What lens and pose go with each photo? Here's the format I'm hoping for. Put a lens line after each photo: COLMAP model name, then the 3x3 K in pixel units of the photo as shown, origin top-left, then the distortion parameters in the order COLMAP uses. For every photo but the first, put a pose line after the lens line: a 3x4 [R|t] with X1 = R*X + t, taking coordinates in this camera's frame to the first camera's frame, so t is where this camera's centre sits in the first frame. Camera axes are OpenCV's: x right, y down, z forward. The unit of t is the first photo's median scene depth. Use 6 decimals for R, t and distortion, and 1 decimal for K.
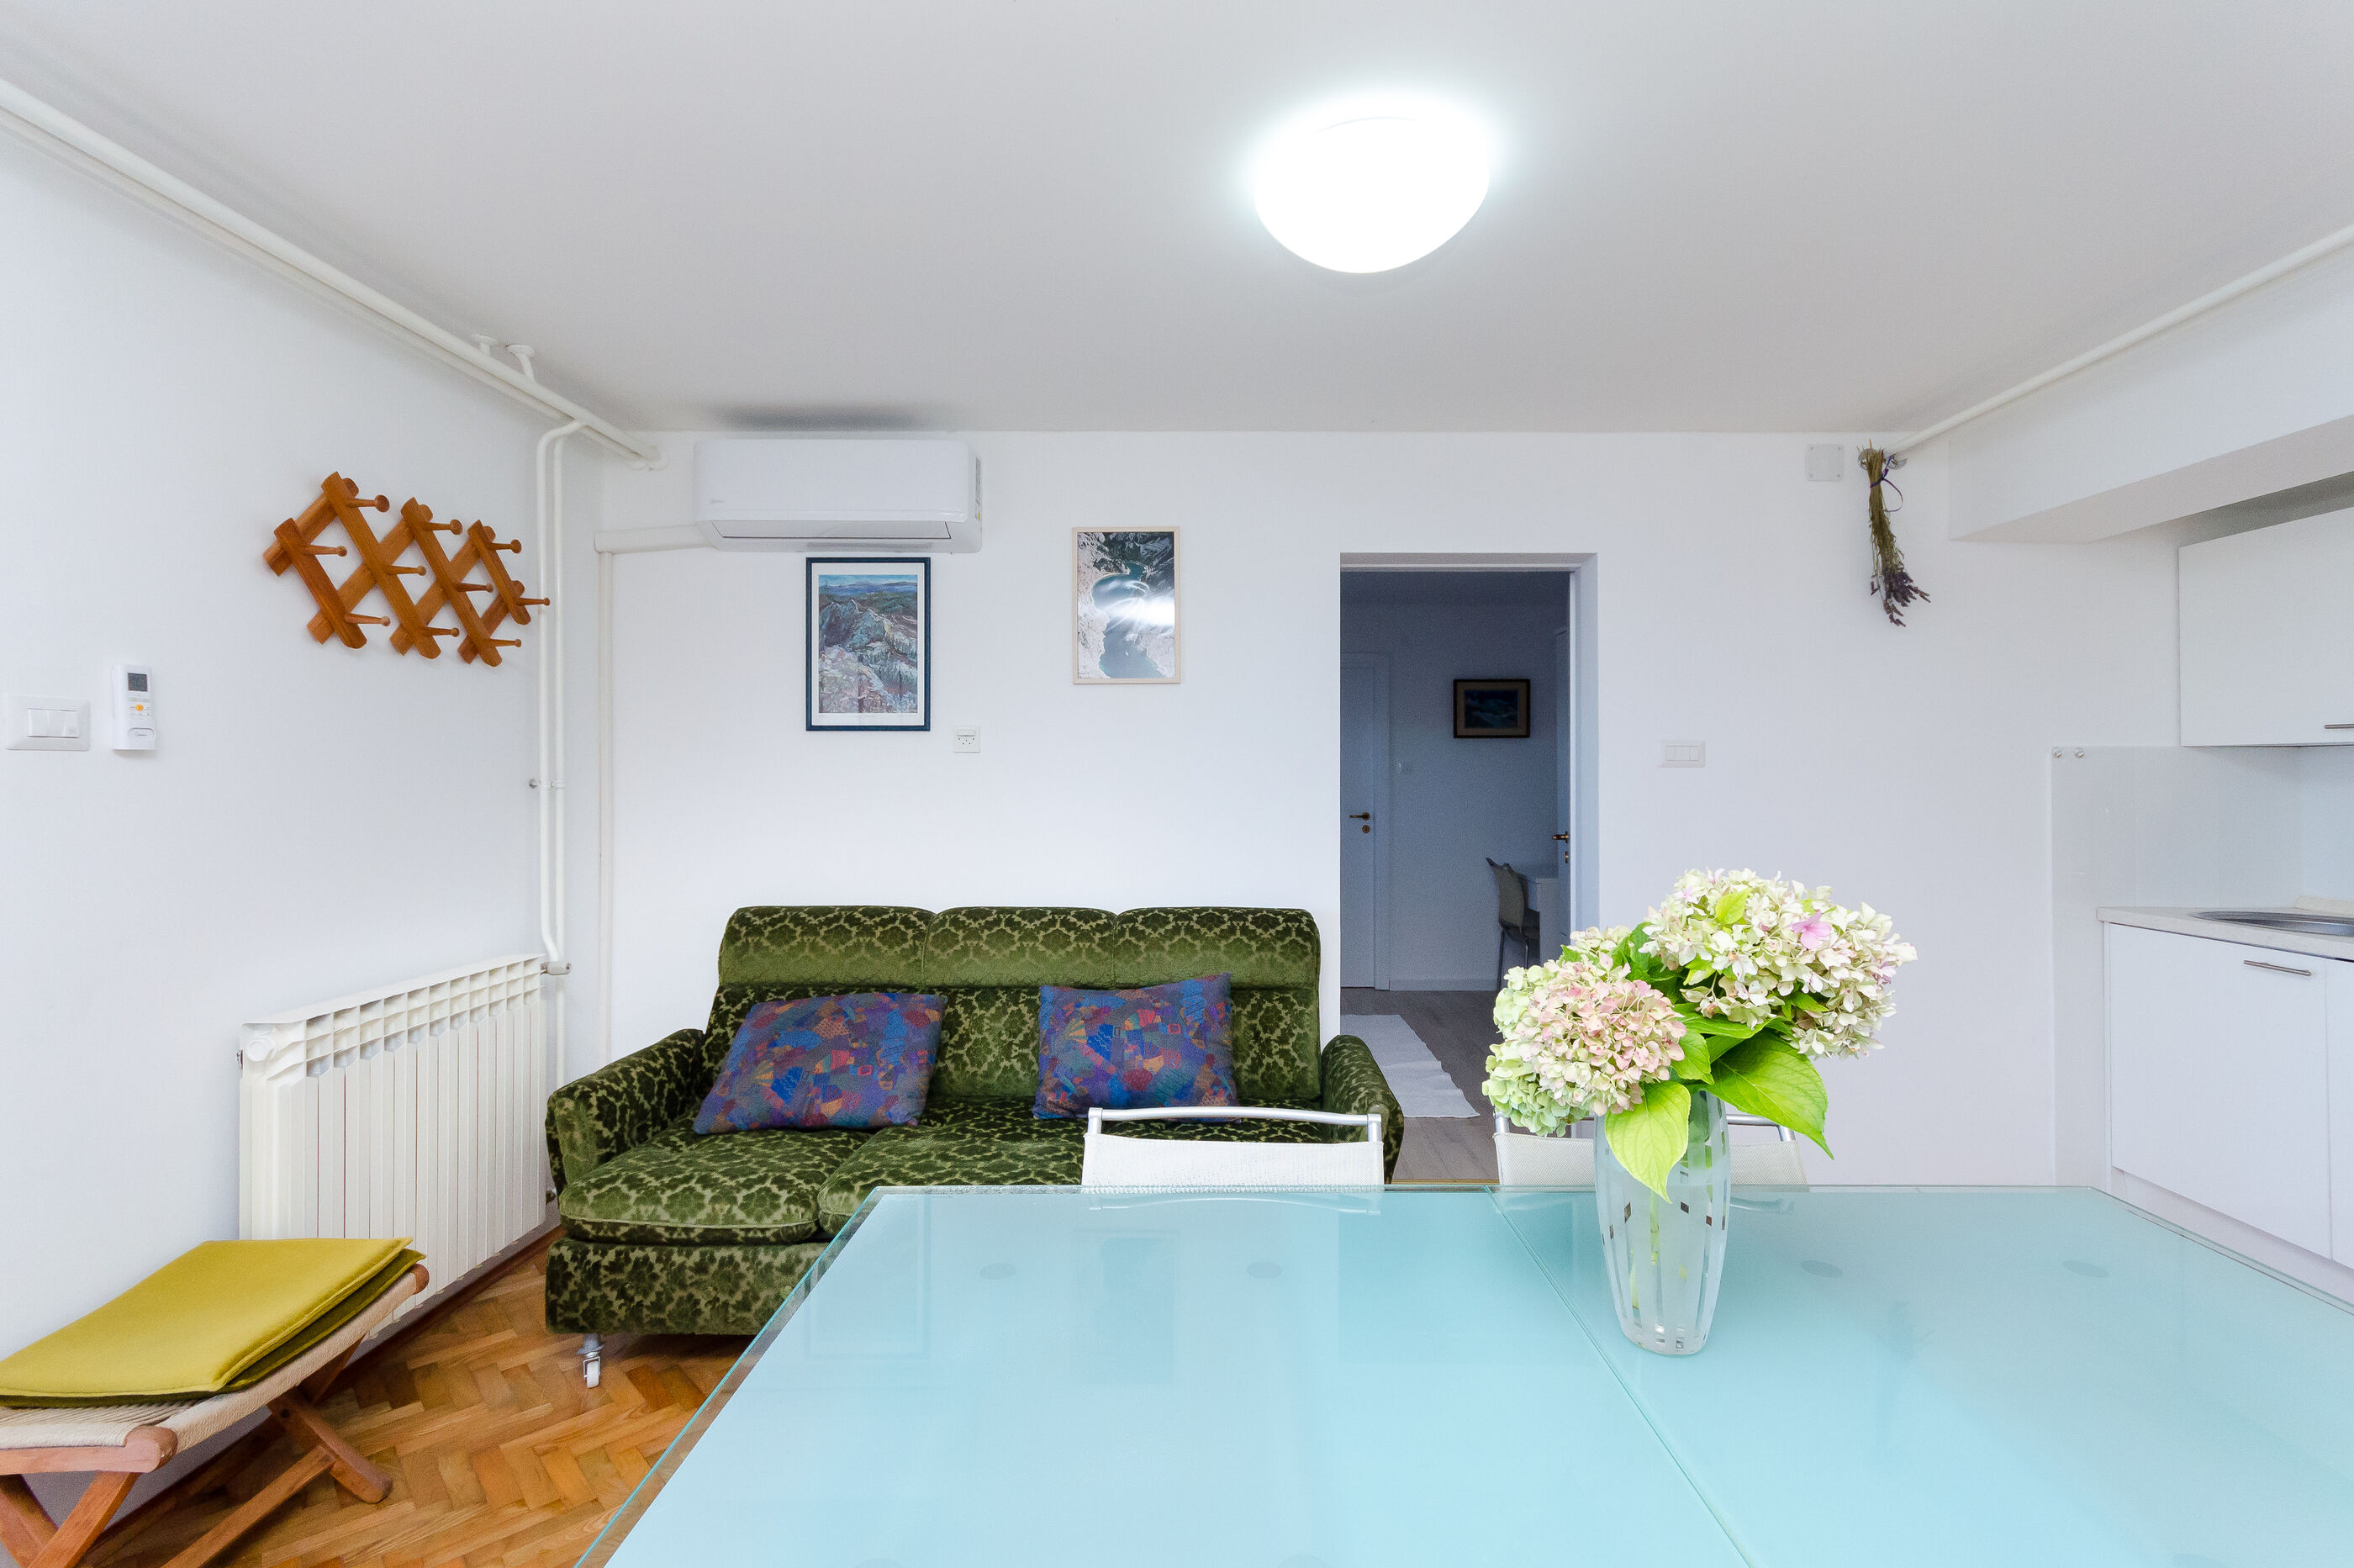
lens RADIAL K [[1055.0, 0, 1206.8], [0, 1055.0, 777.0], [0, 0, 1]] dist [0.012057, 0.001672]
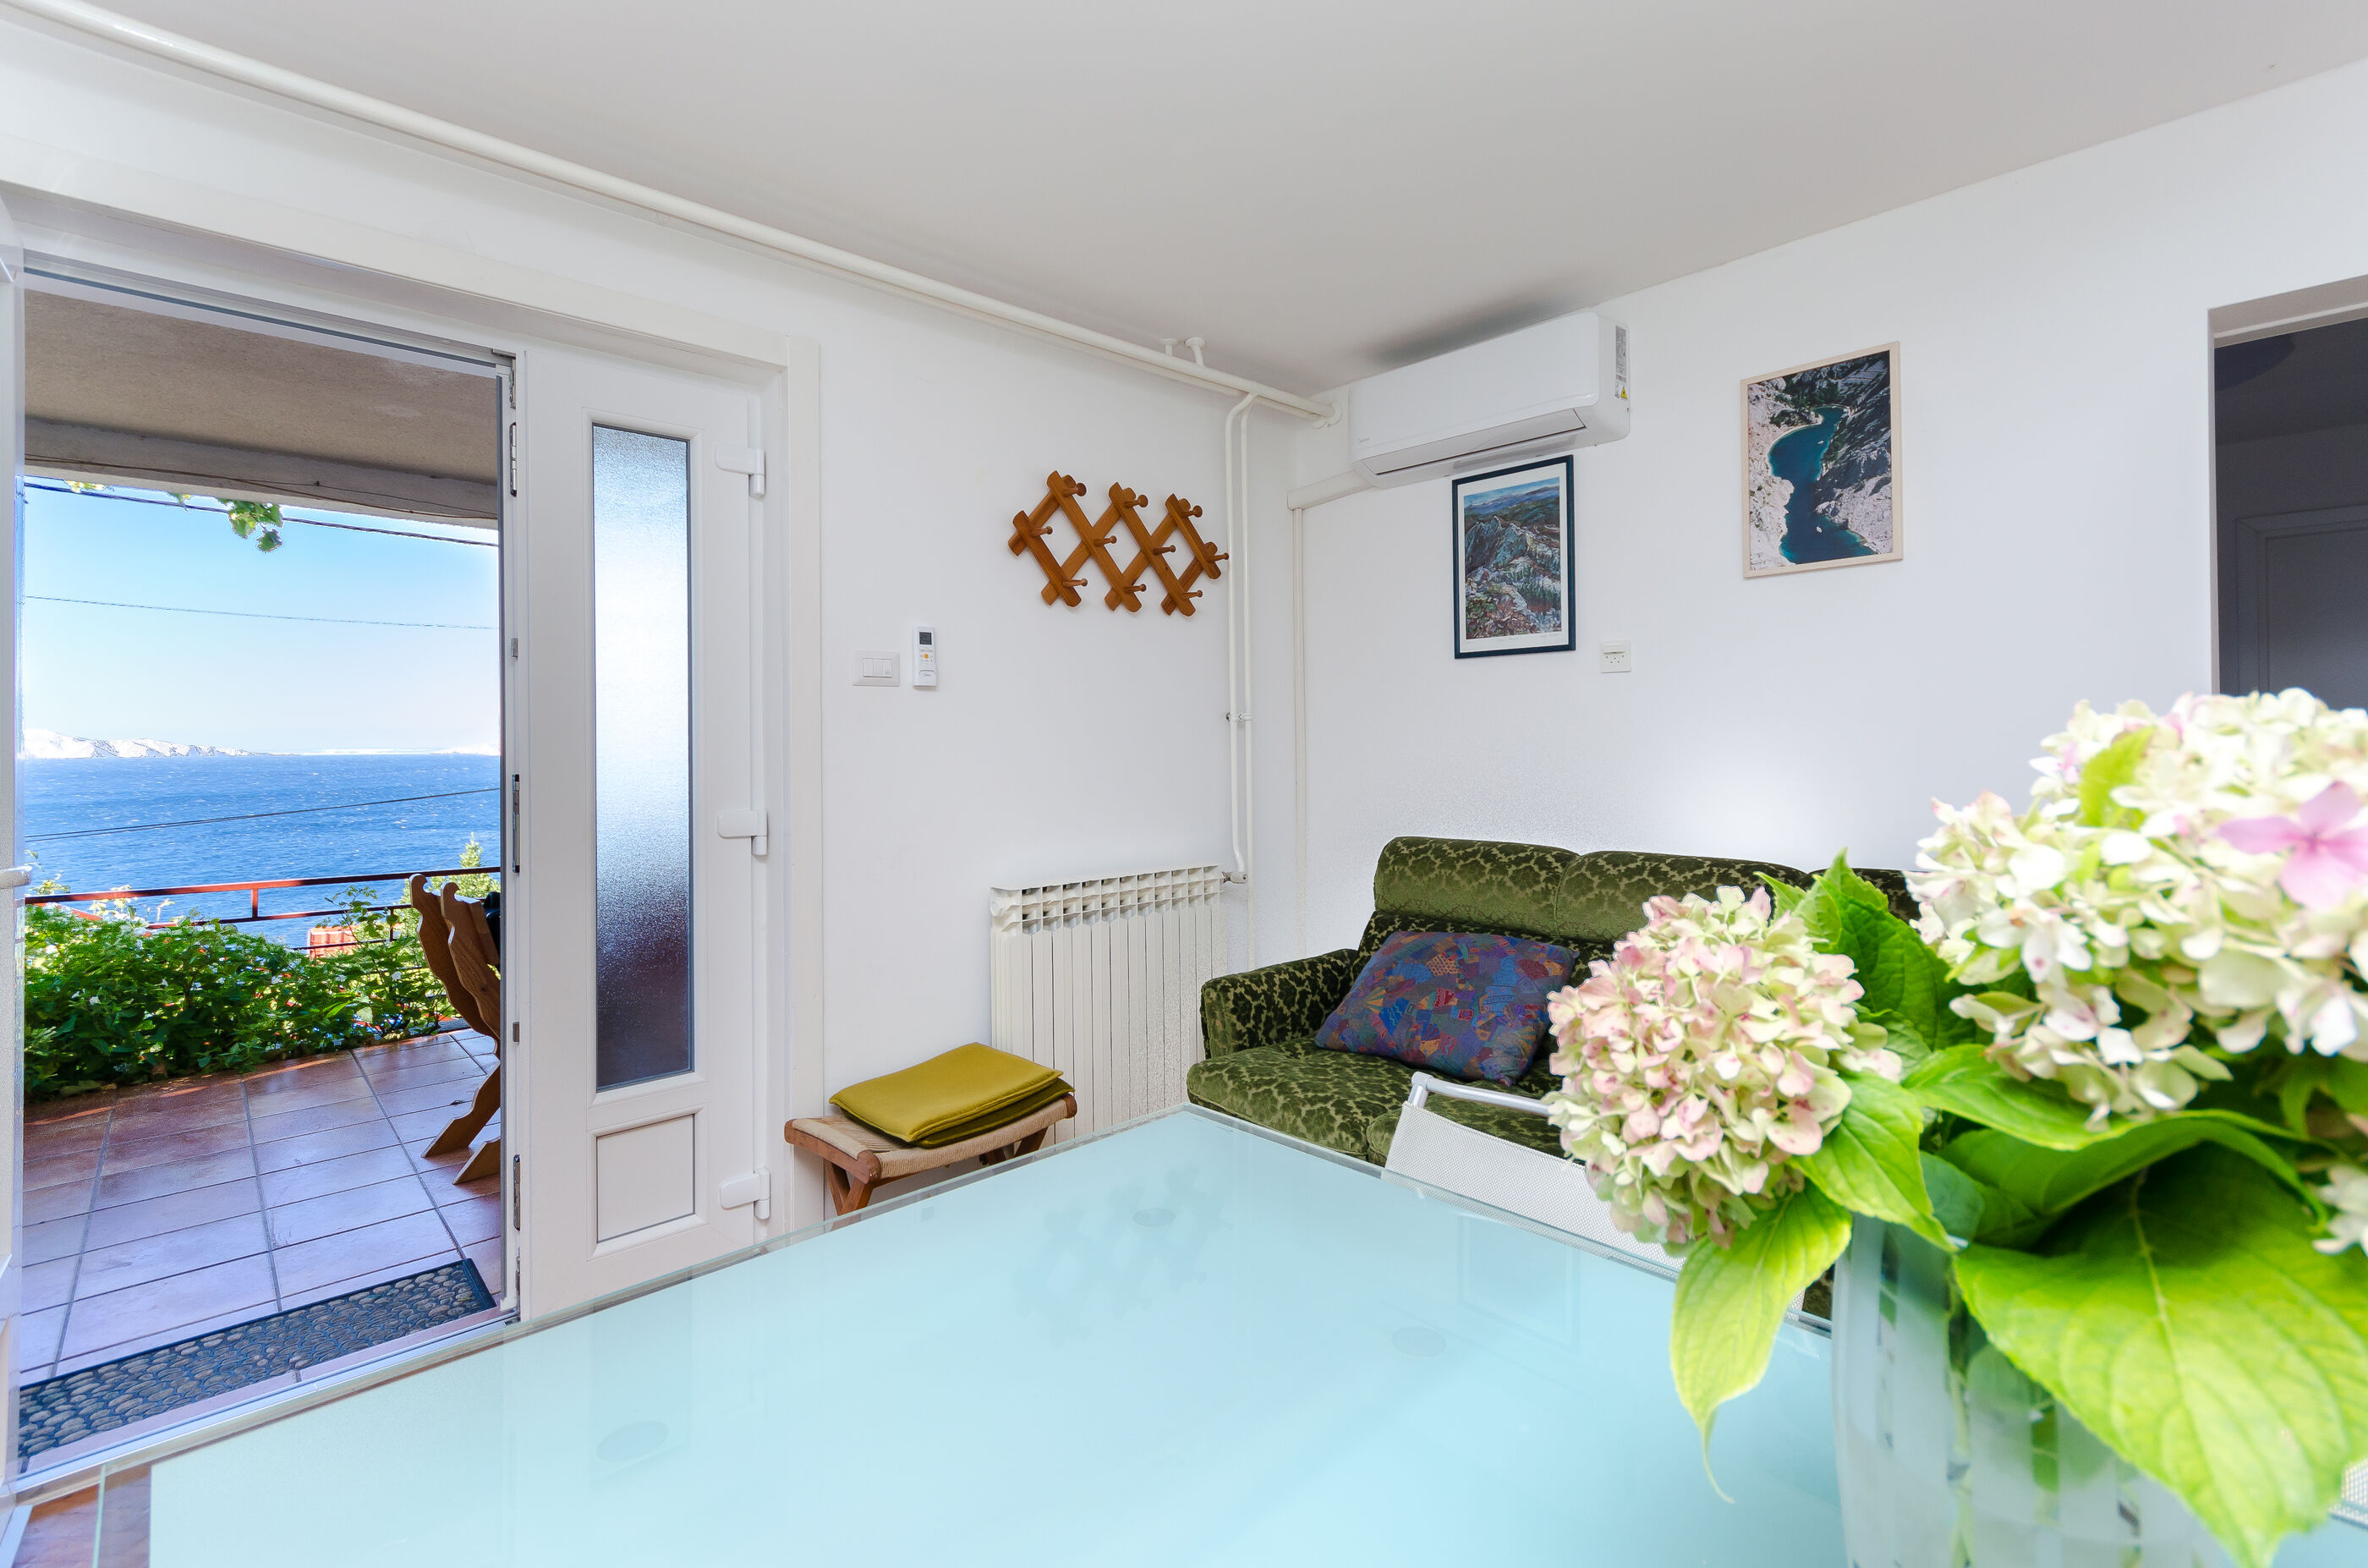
lens RADIAL K [[1061.3, 0, 1221.3], [0, 1061.3, 729.6], [0, 0, 1]] dist [0.012057, 0.001672]
pose [[0.702076, -0.016239, -0.711917, 0.174795], [0.009559, 0.999865, -0.013380, 0.034518], [0.712038, 0.002589, 0.702136, 0.174107]]
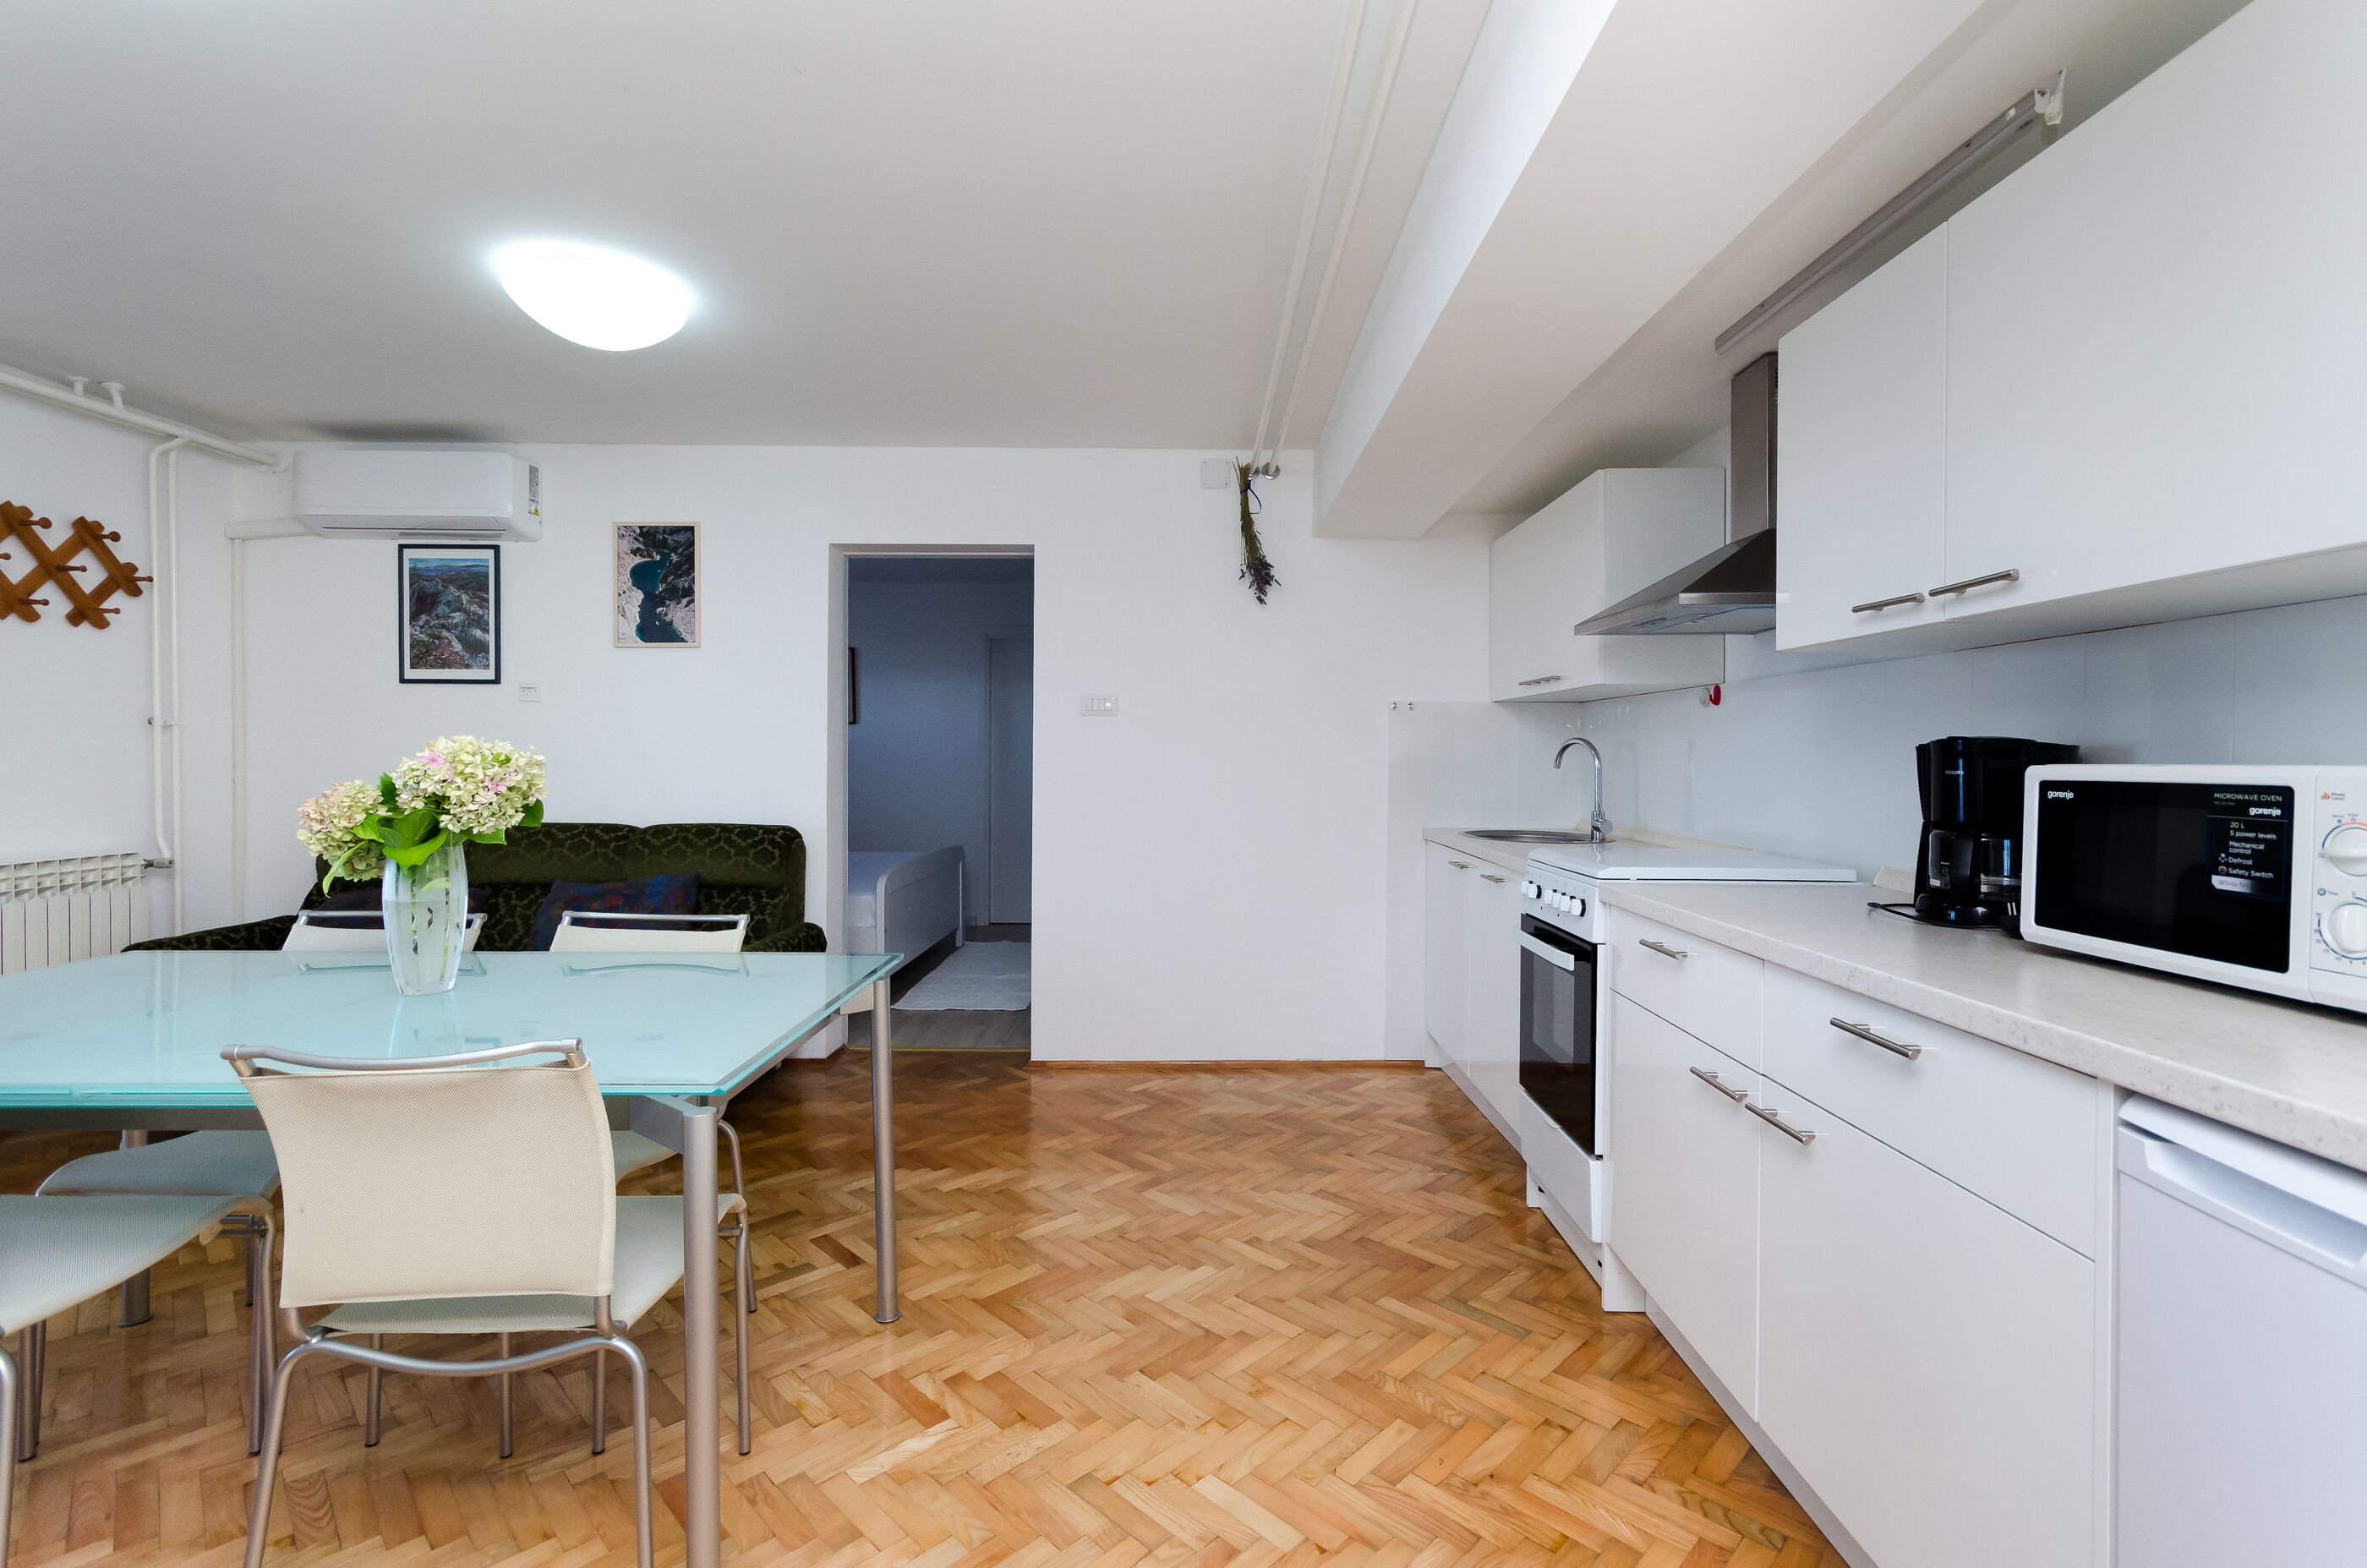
lens RADIAL K [[1060.7, 0, 1169.3], [0, 1060.7, 759.9], [0, 0, 1]] dist [0.012057, 0.001672]
pose [[0.999985, 0.005466, -0.000714, 0.571818], [-0.005458, 0.999936, 0.009914, 0.032170], [0.000768, -0.009910, 0.999951, -0.285049]]
